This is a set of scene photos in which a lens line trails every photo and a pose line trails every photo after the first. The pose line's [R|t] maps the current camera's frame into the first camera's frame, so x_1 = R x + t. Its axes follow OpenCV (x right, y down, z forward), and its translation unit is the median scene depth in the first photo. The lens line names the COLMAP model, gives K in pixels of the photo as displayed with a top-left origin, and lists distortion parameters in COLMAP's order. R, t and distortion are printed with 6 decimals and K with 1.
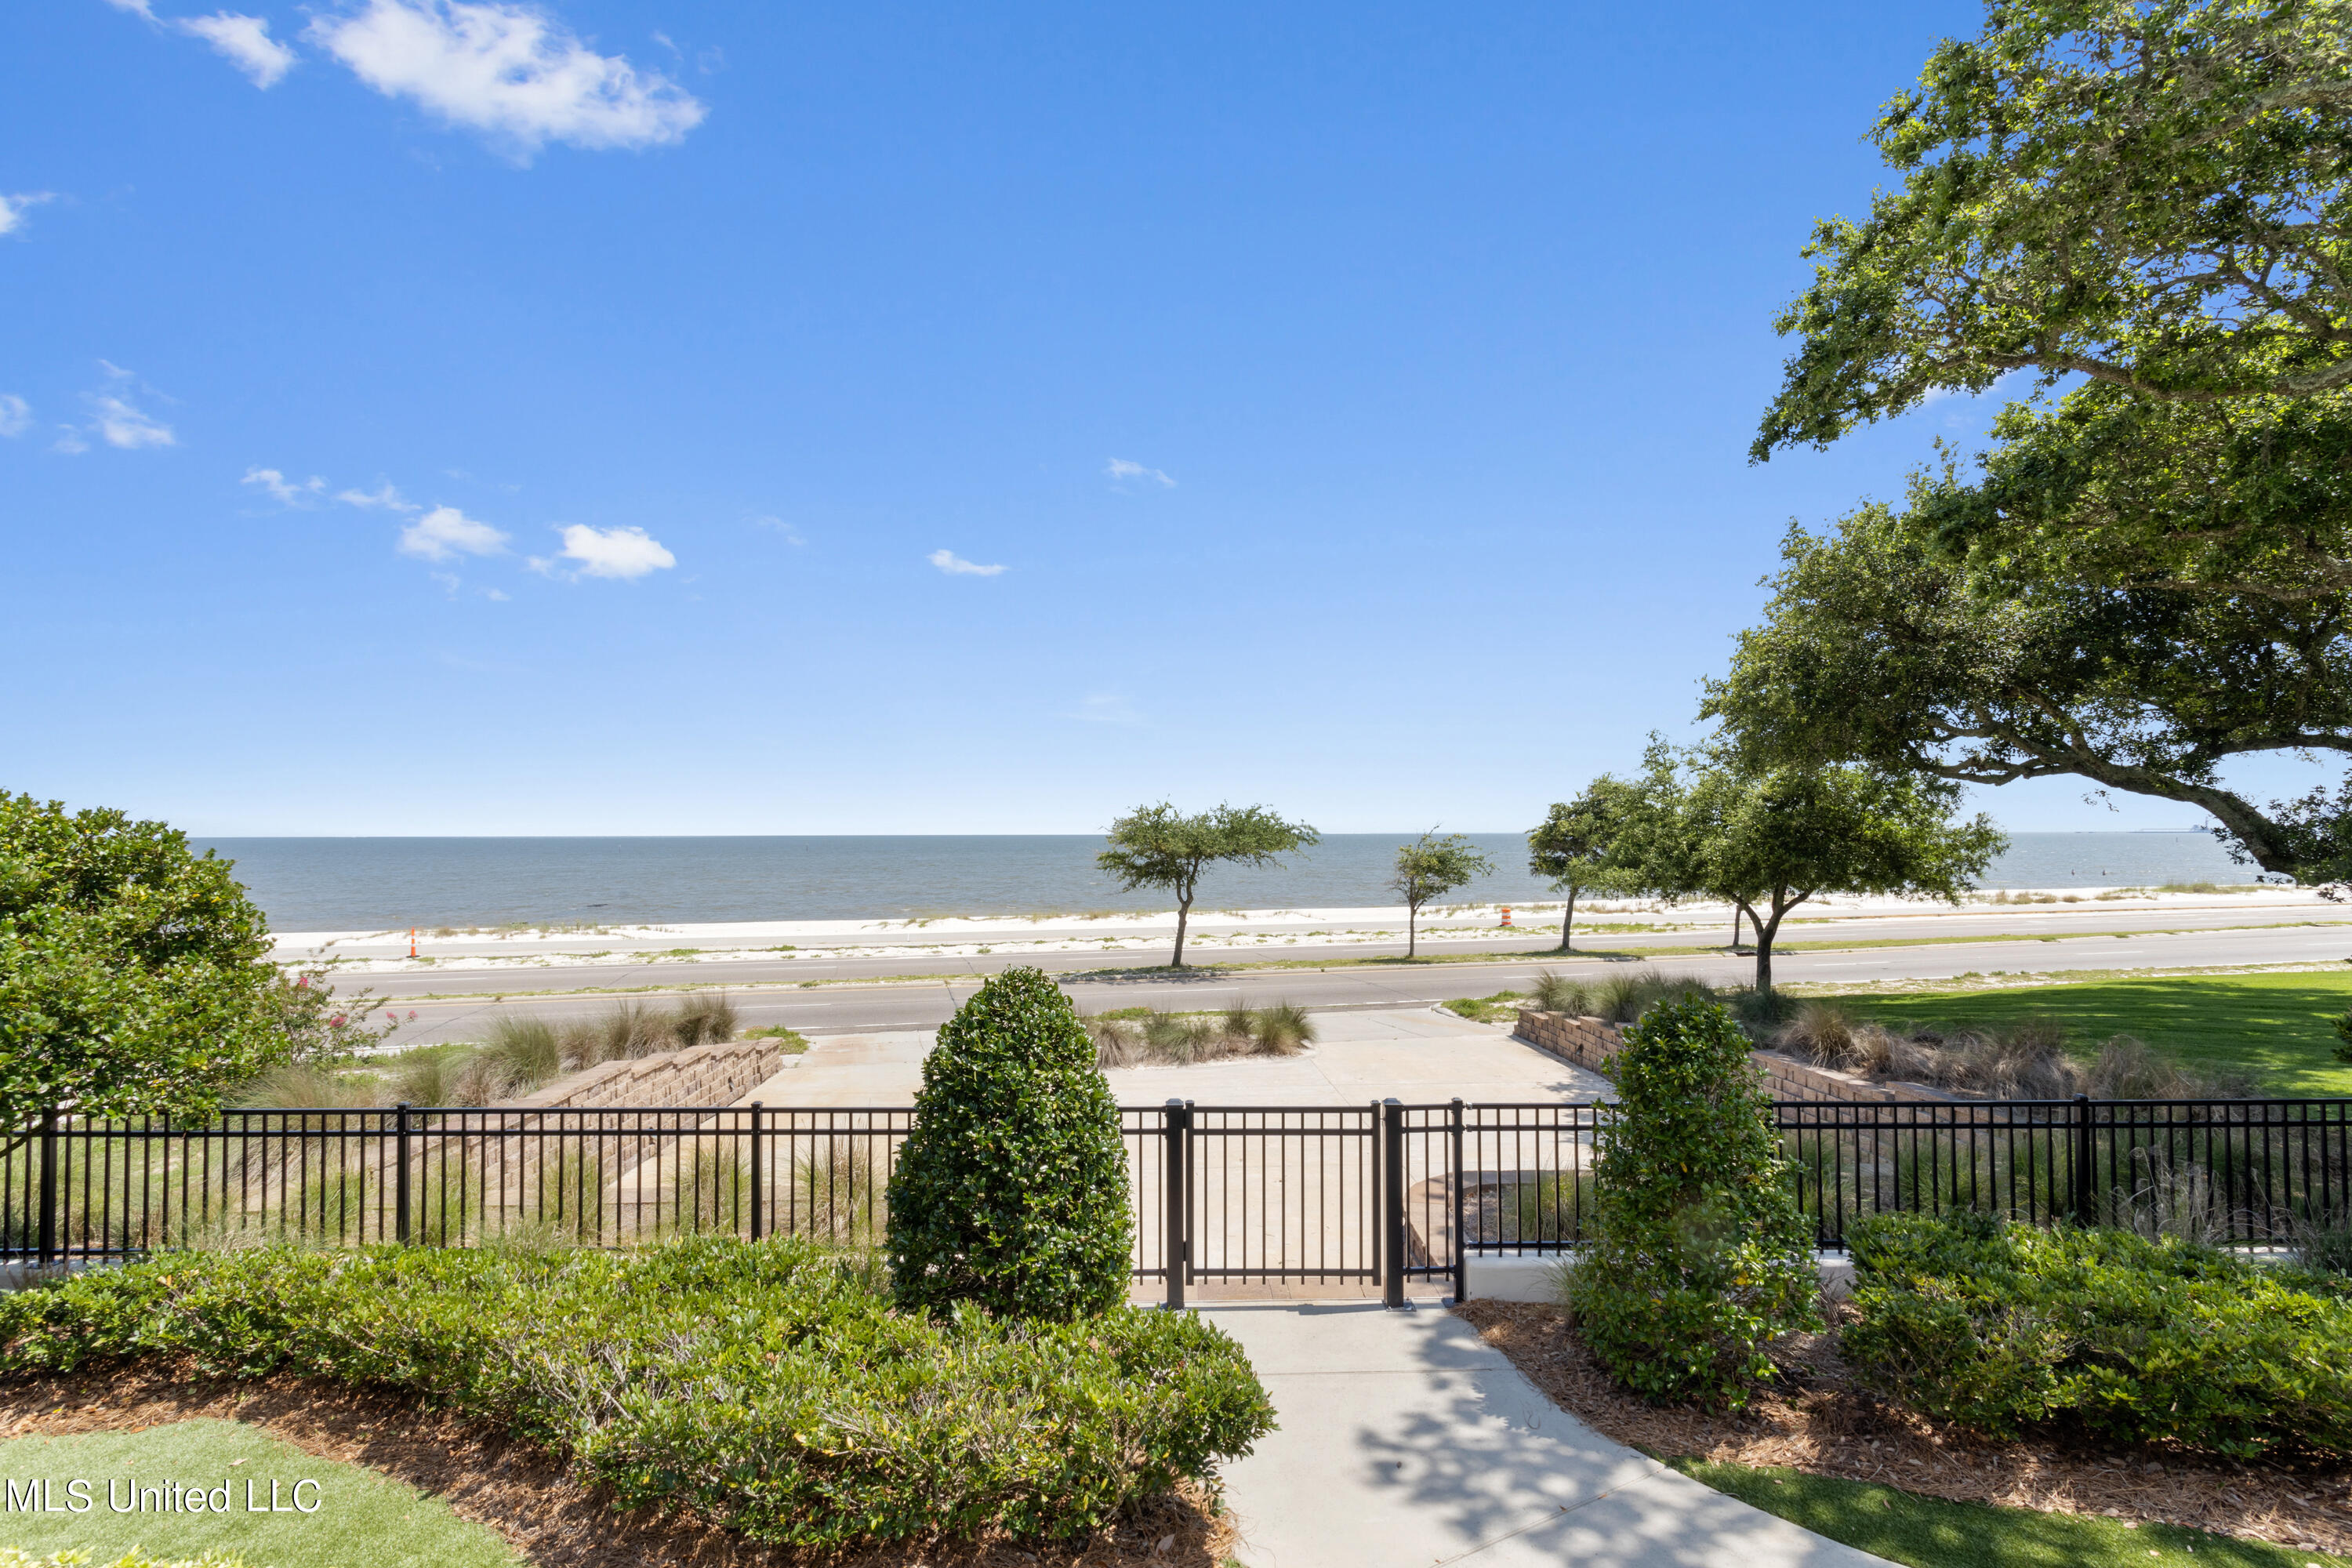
lens RADIAL K [[1120.3, 0, 1185.1], [0, 1120.3, 795.1], [0, 0, 1]] dist [0.001446, 0.000808]
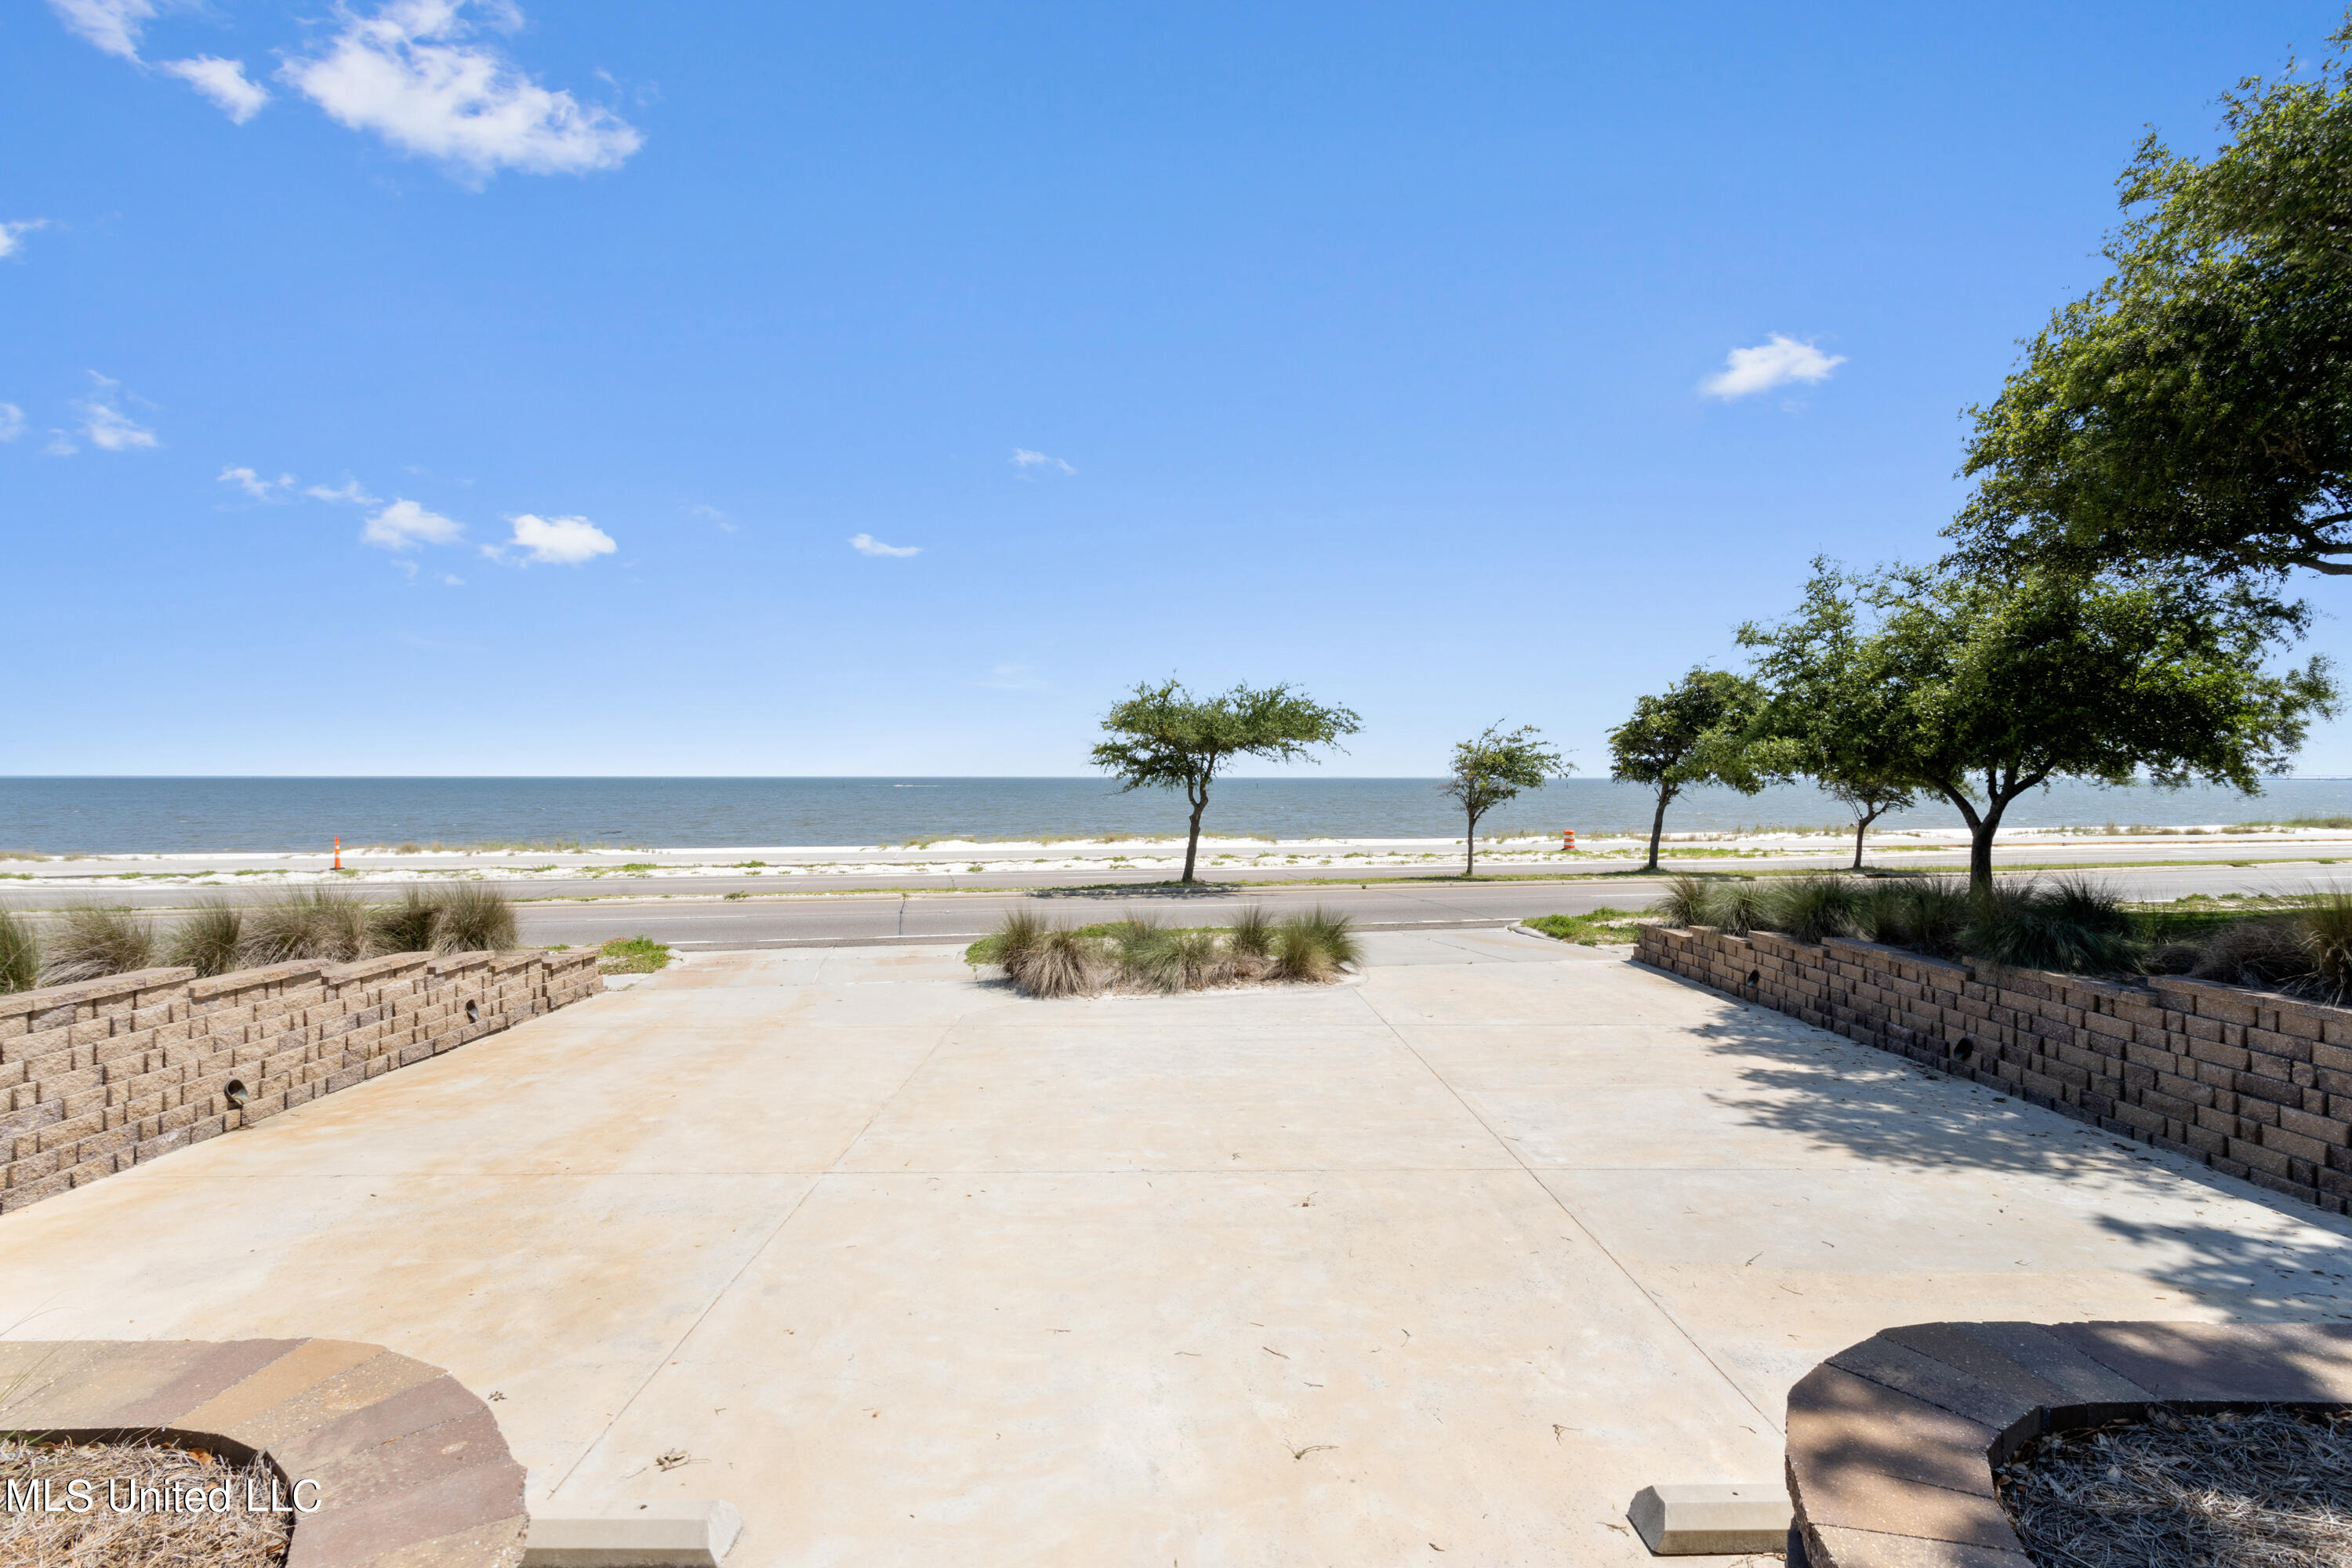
lens RADIAL K [[1125.3, 0, 1176.0], [0, 1125.3, 784.0], [0, 0, 1]] dist [0.003279, 0.000765]
pose [[0.999267, 0.005456, -0.037890, 0.022607], [-0.003782, 0.999019, 0.044117, 0.063866], [0.038094, -0.043941, 0.998308, 0.245563]]
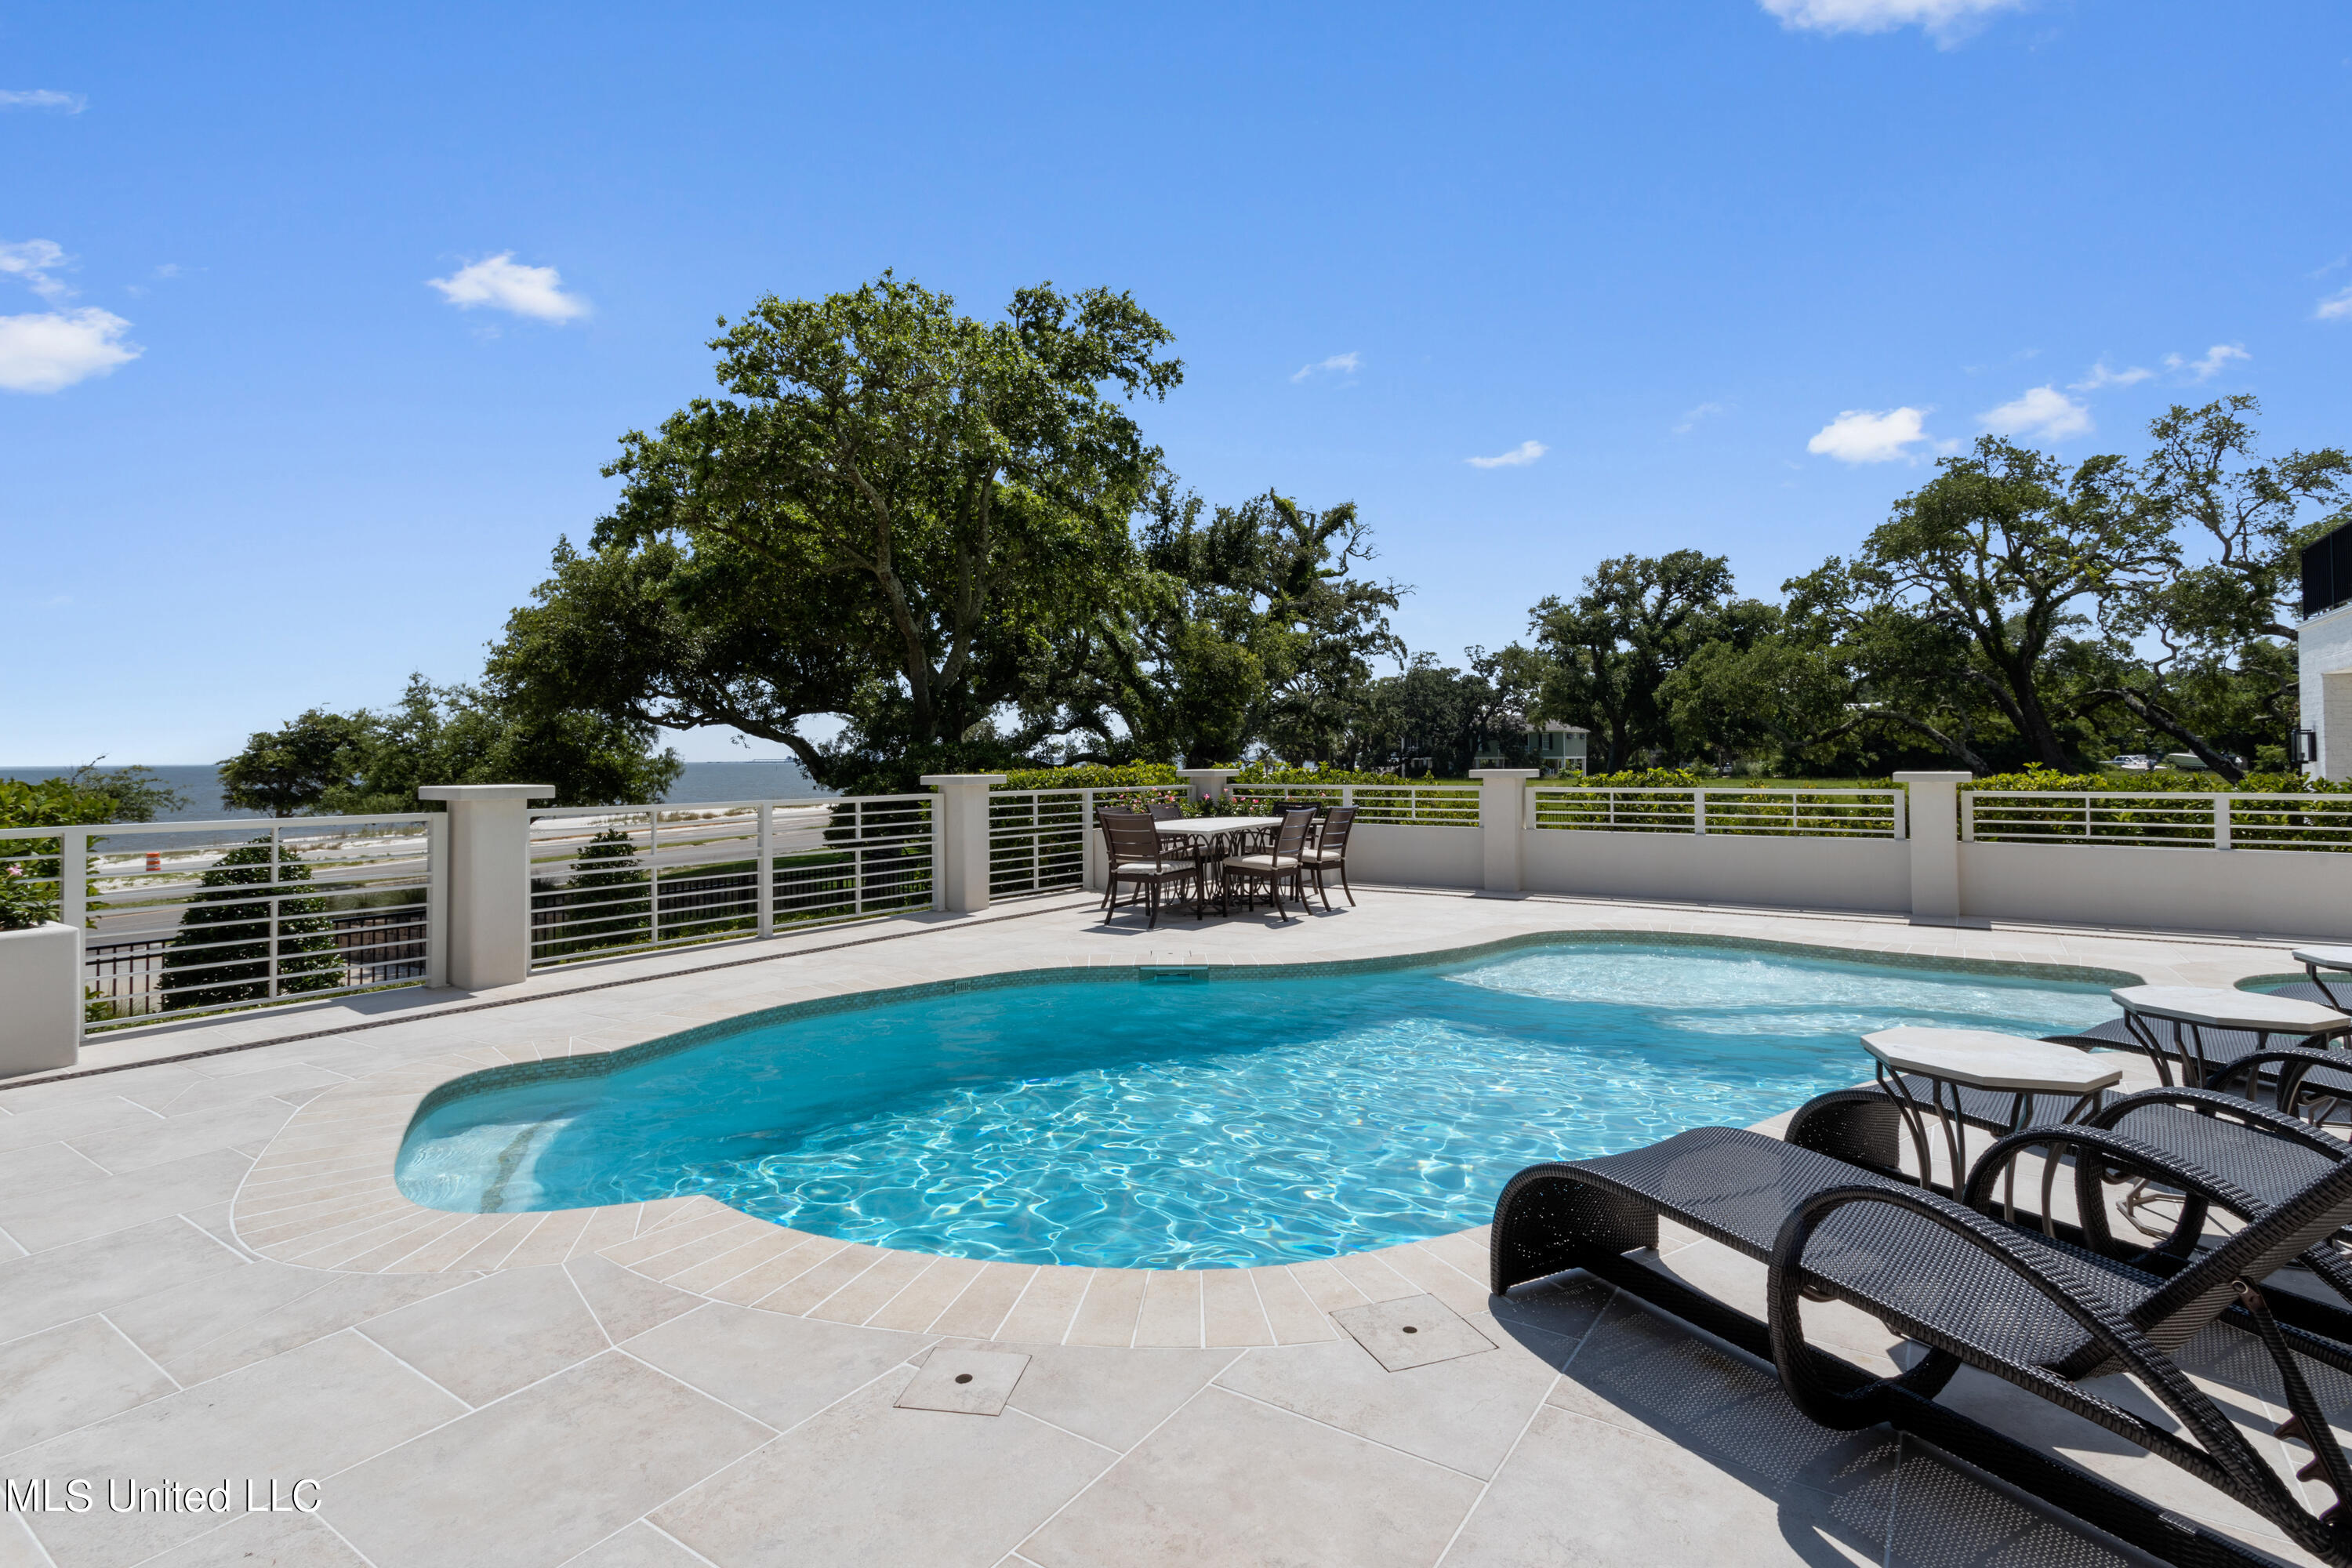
lens RADIAL K [[1162.0, 0, 1169.9], [0, 1162.0, 746.5], [0, 0, 1]] dist [0.001462, 0.000877]
pose [[0.498455, 0.008508, 0.866874, -0.233324], [-0.025064, 0.999675, 0.004600, -0.007960], [-0.866553, -0.024020, 0.498506, -0.265180]]
